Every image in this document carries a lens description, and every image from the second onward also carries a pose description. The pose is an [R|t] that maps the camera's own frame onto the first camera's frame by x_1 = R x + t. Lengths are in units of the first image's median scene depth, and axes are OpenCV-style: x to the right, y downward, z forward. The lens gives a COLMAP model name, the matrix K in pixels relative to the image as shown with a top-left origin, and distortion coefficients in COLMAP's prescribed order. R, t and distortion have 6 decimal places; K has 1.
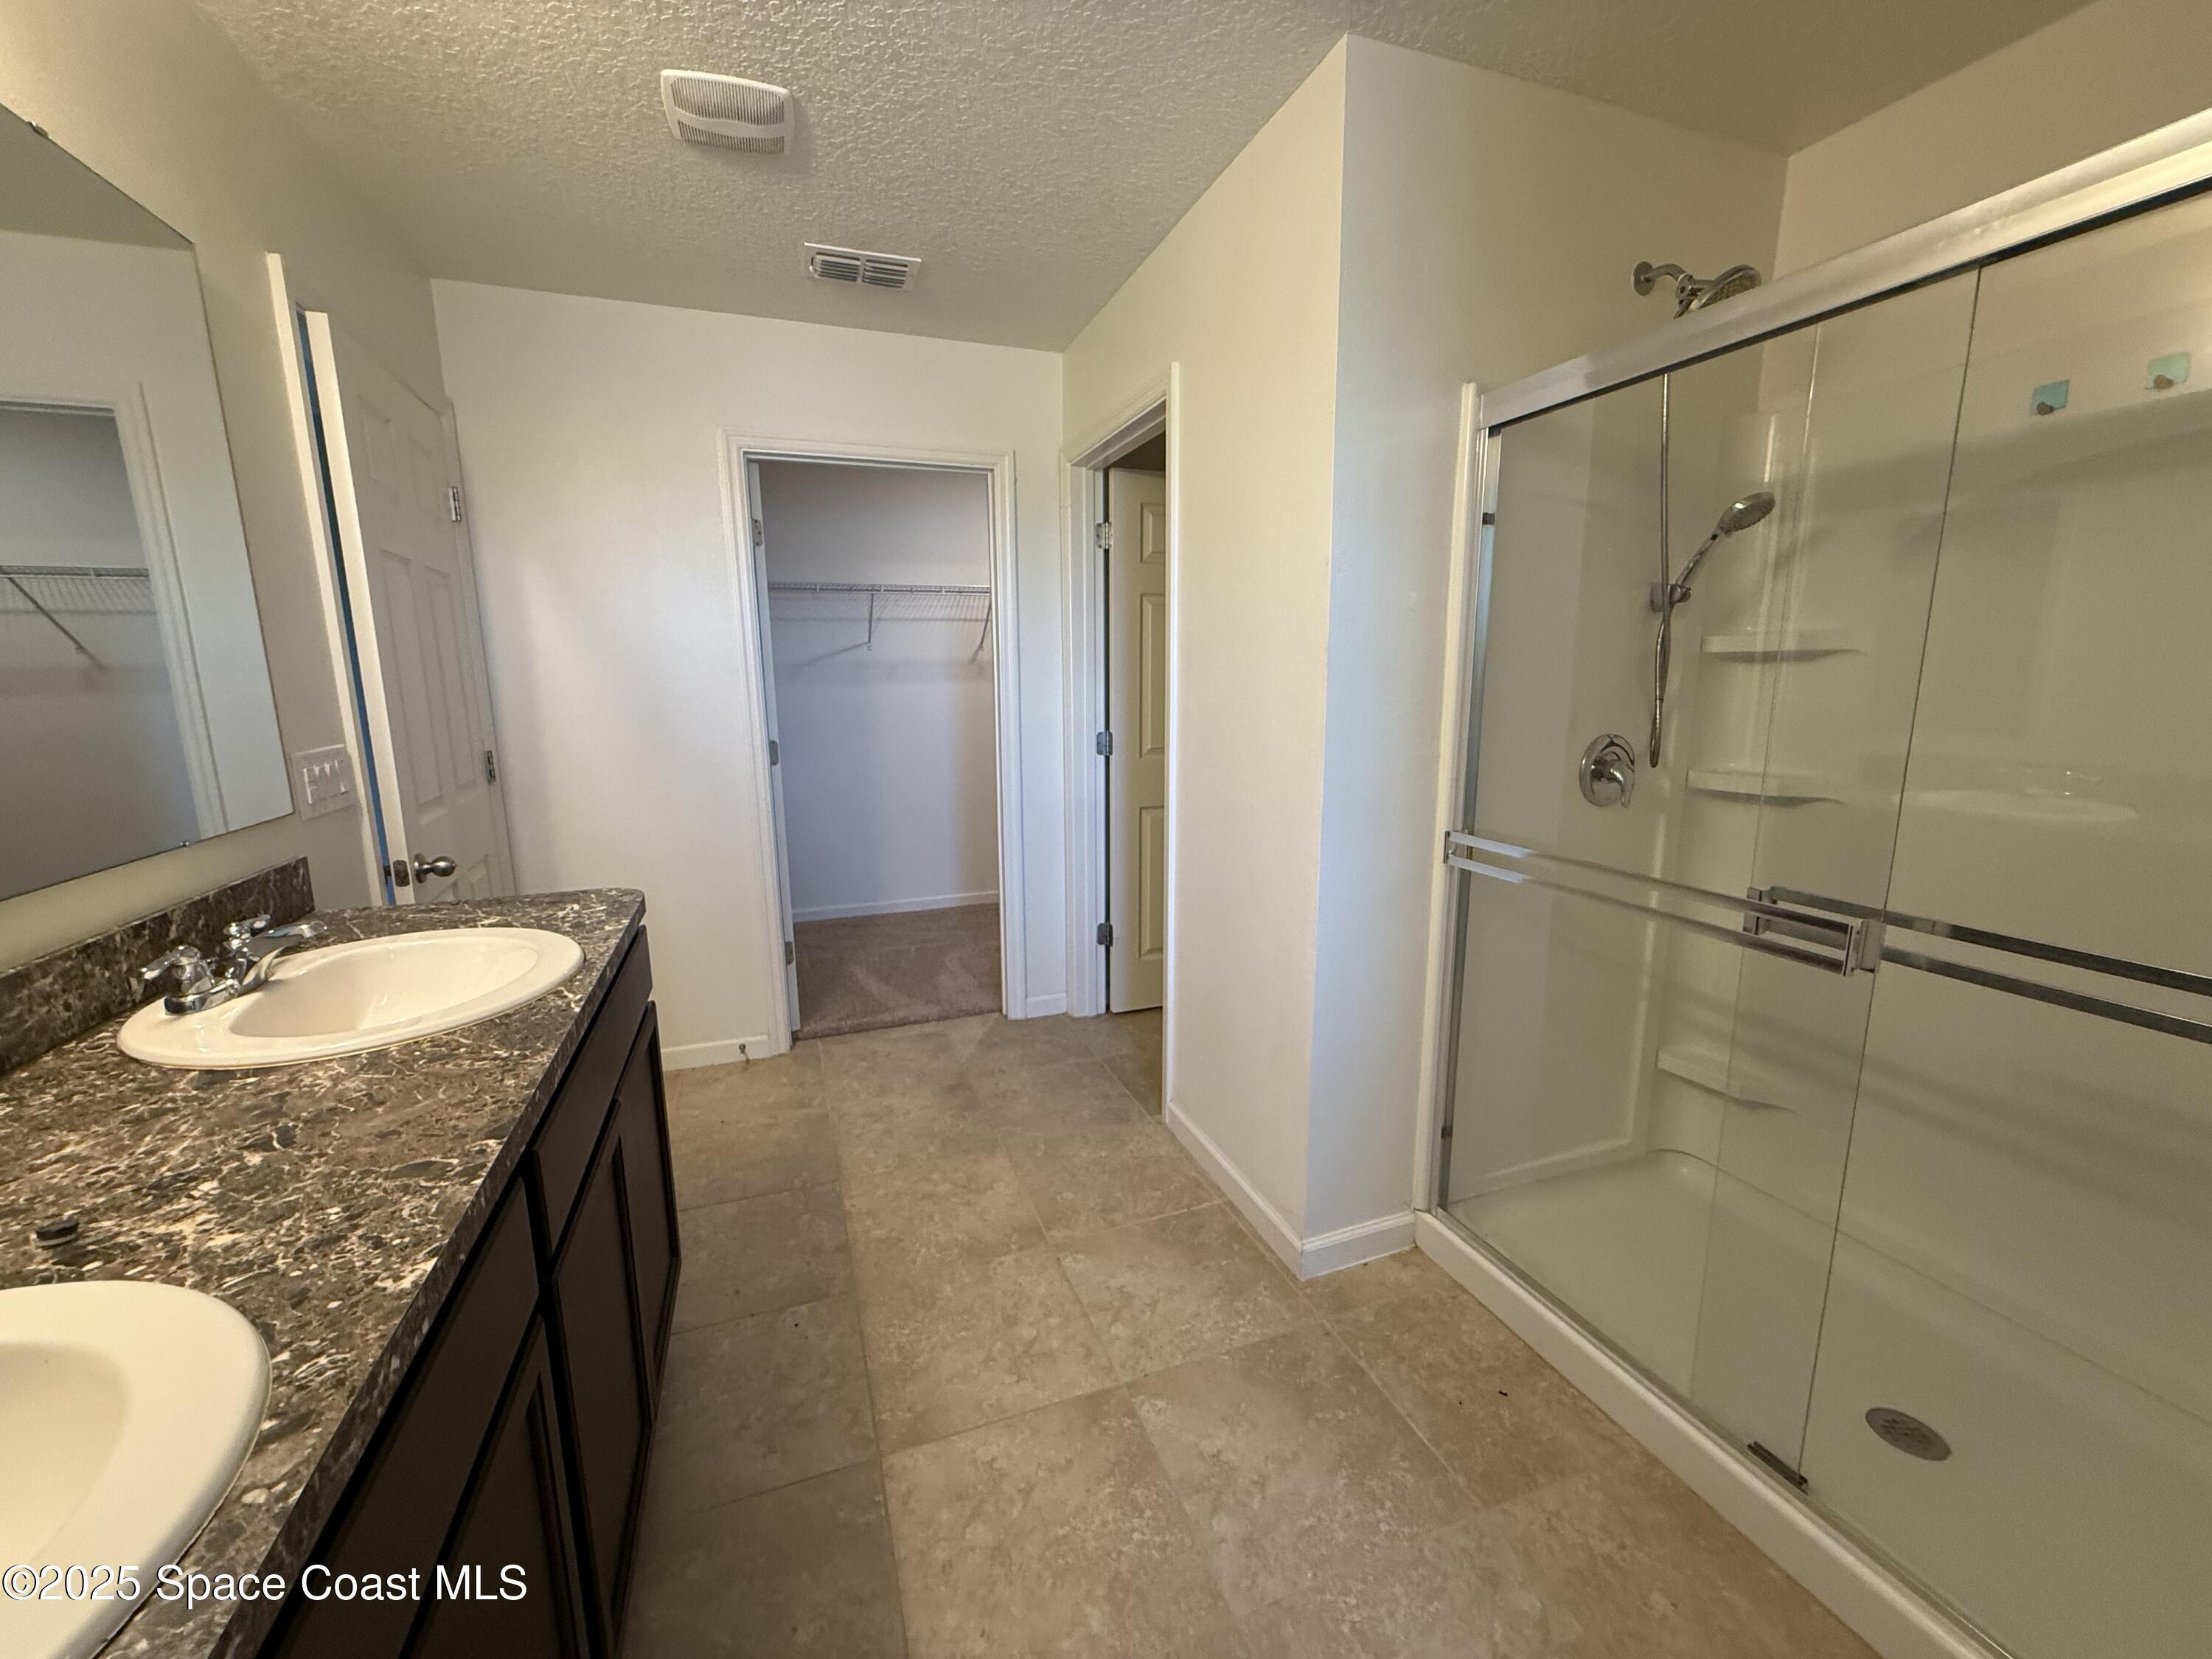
lens RADIAL K [[877.5, 0, 1107.4], [0, 877.5, 829.8], [0, 0, 1]] dist [0.001953, -0.000092]
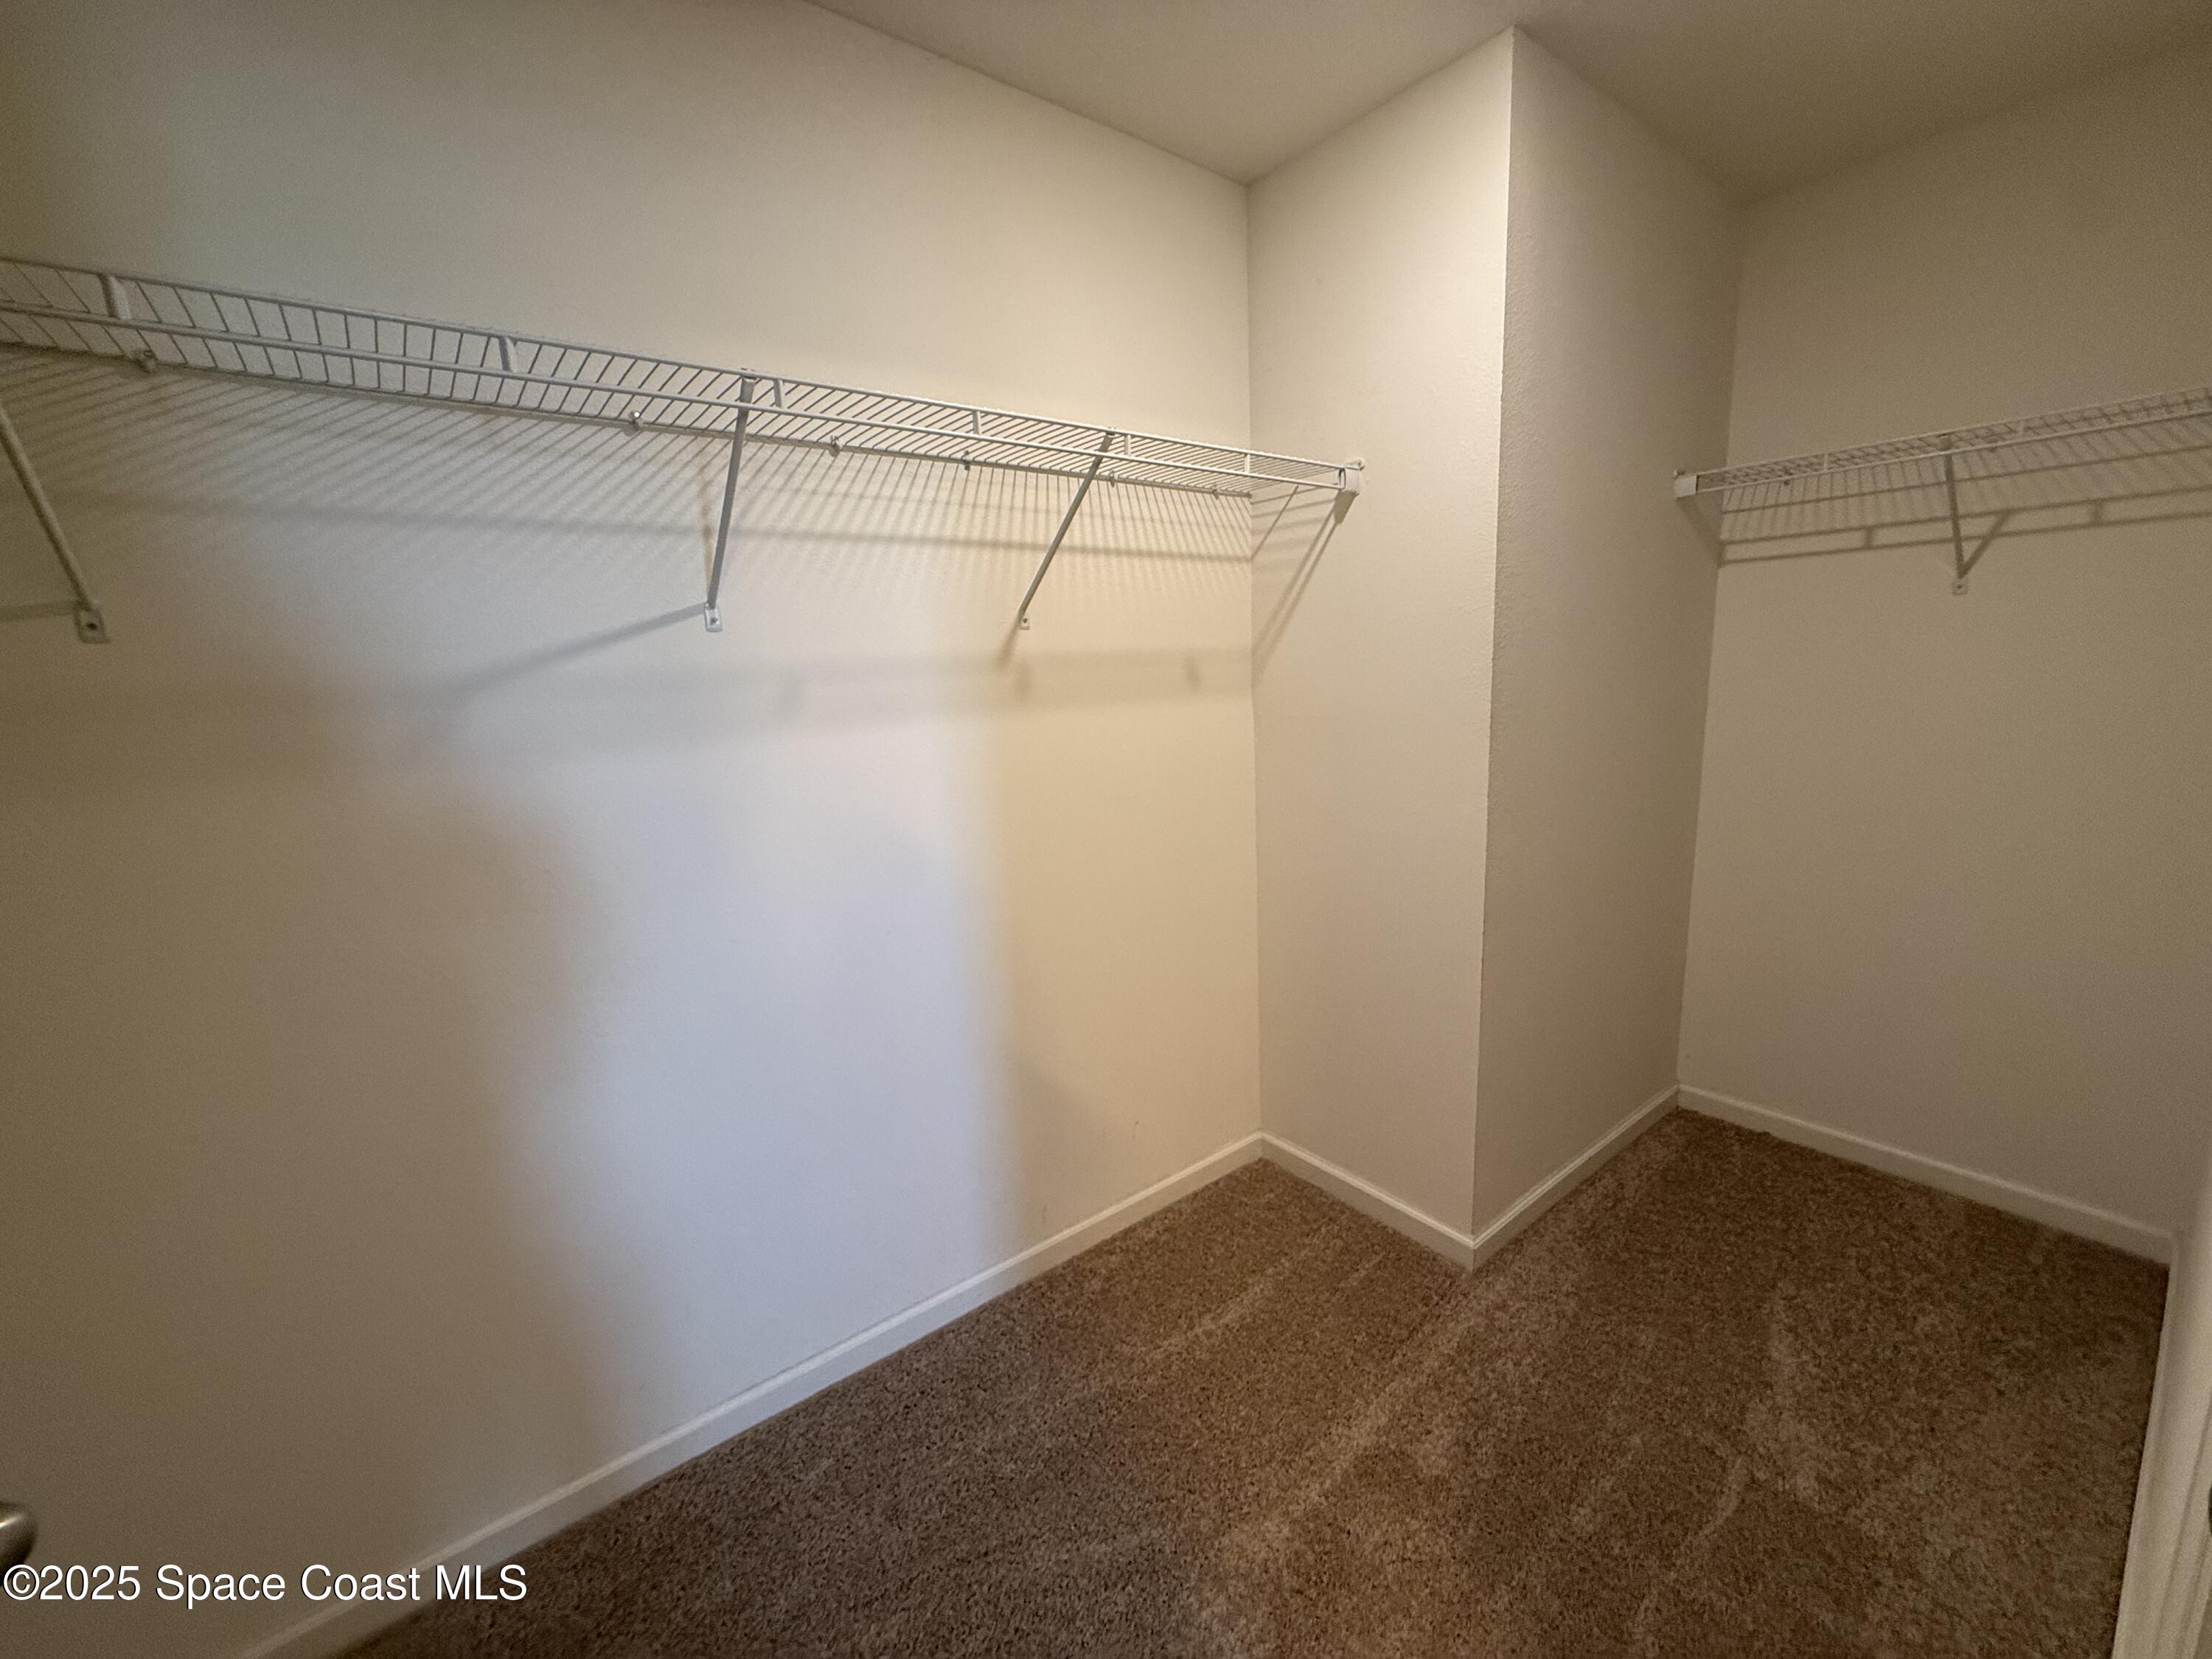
lens RADIAL K [[877.5, 0, 1099.7], [0, 877.5, 826.2], [0, 0, 1]] dist [0.001953, -0.000092]
pose [[0.954865, -0.083125, 0.285172, -0.229401], [0.085405, 0.996336, 0.004455, -0.122621], [-0.284498, 0.020101, 0.958466, 0.648597]]
